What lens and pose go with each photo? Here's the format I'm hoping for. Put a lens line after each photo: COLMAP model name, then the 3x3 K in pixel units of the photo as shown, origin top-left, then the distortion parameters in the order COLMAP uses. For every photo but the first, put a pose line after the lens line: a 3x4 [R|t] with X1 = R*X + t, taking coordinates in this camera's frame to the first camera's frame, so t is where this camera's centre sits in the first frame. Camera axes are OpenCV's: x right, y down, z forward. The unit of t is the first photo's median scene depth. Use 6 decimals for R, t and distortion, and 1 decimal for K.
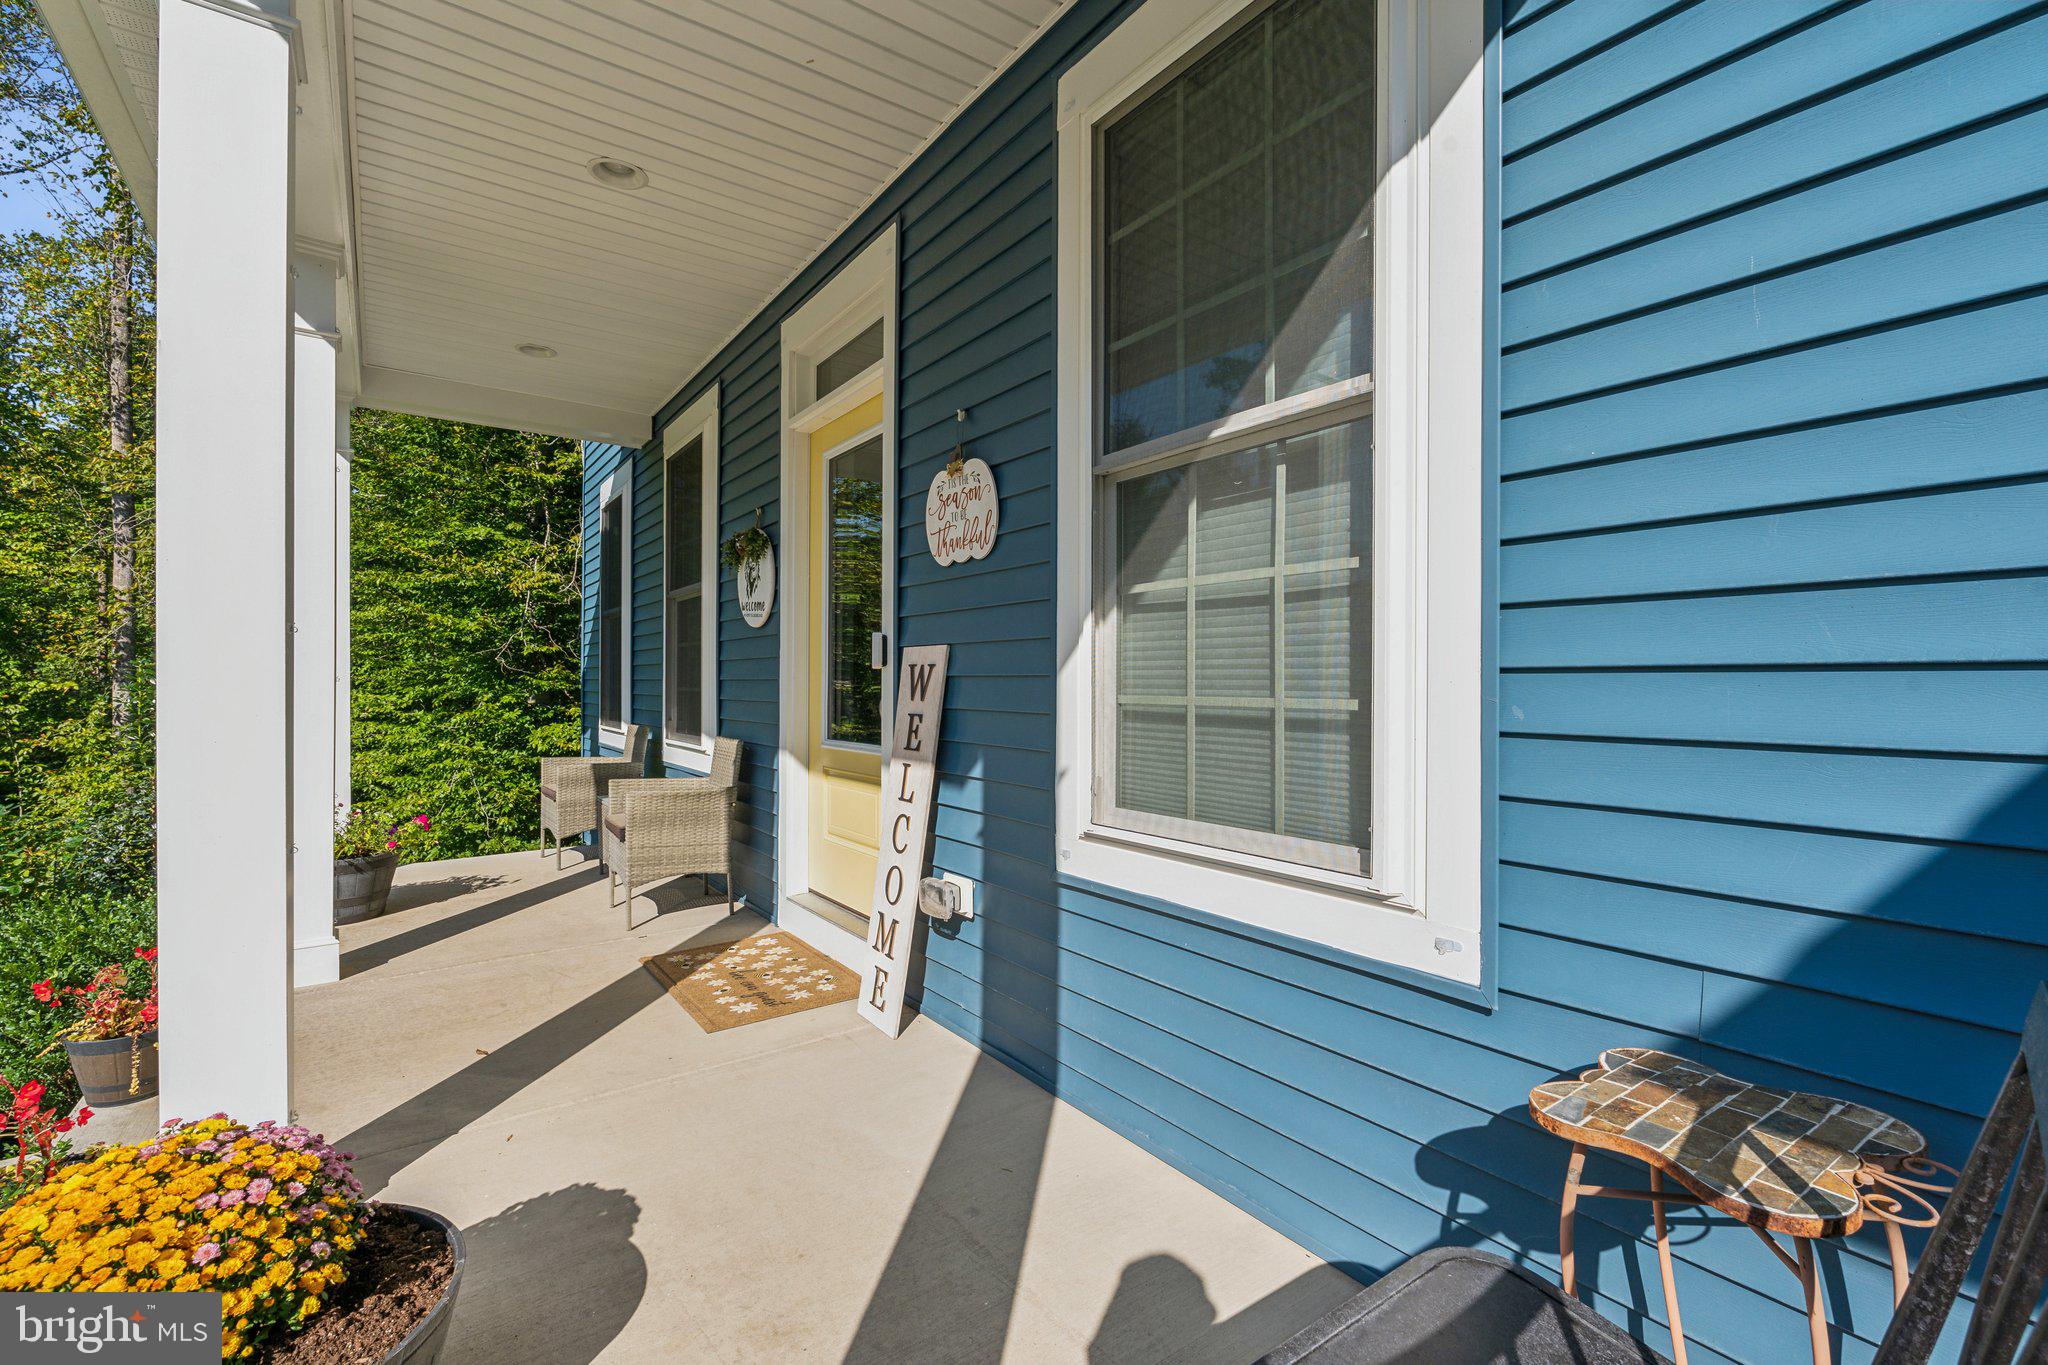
lens RADIAL K [[904.5, 0, 1024.0], [0, 904.5, 682.5], [0, 0, 1]] dist [-0.002125, -0.000113]
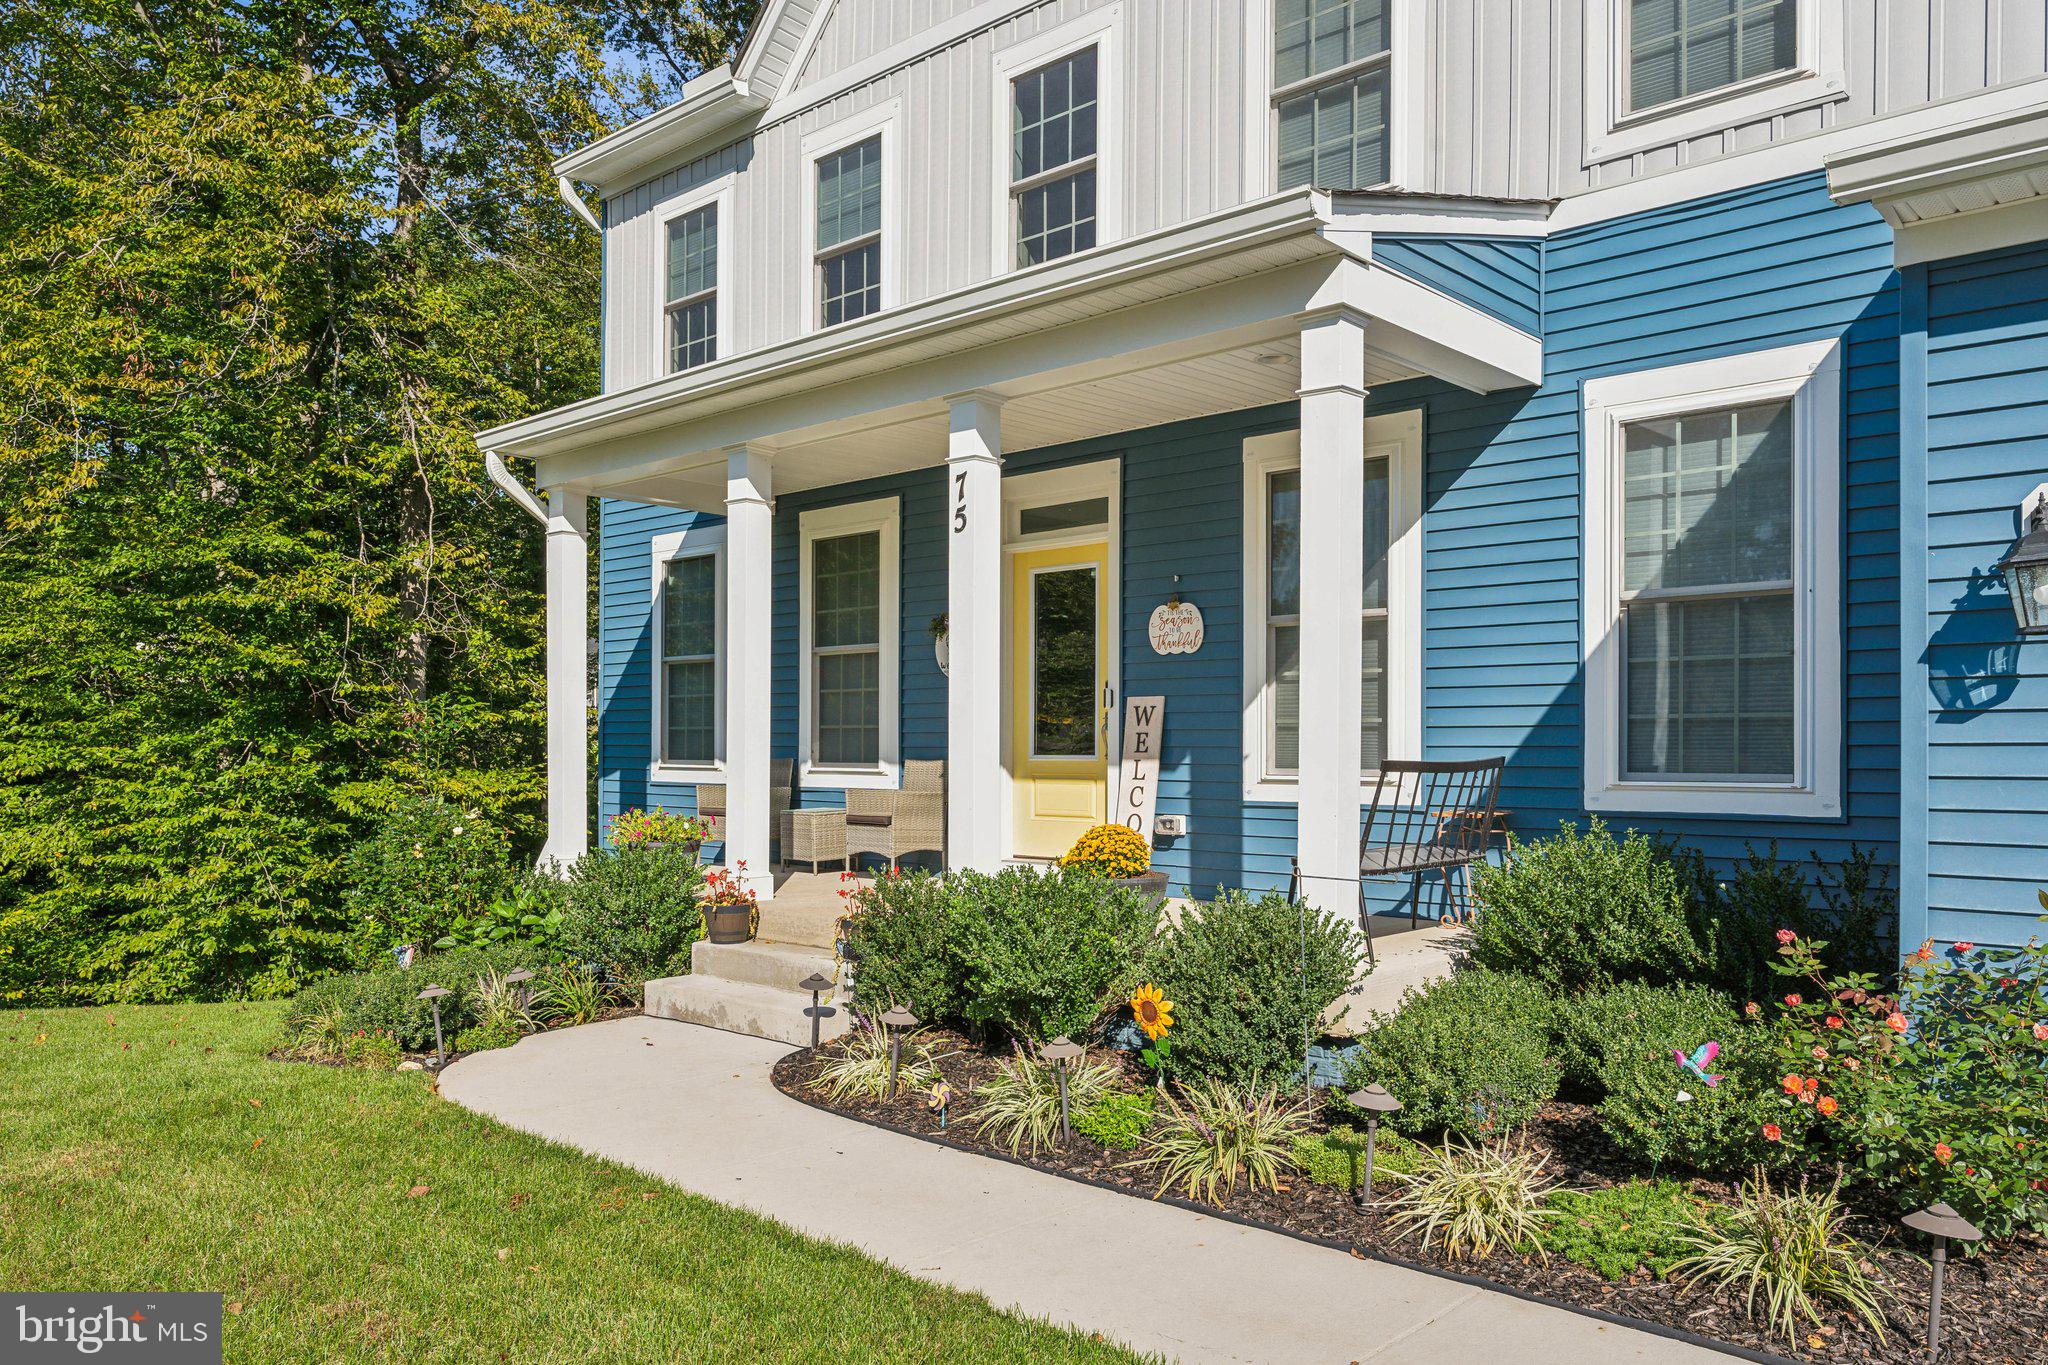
lens RADIAL K [[1518.8, 0, 1024.0], [0, 1518.8, 682.5], [0, 0, 1]] dist [0.009645, 0.001436]
pose [[0.981249, 0.021641, 0.191526, -1.019760], [-0.011617, 0.998511, -0.053303, 0.107162], [-0.192394, 0.050079, 0.980039, -2.144824]]
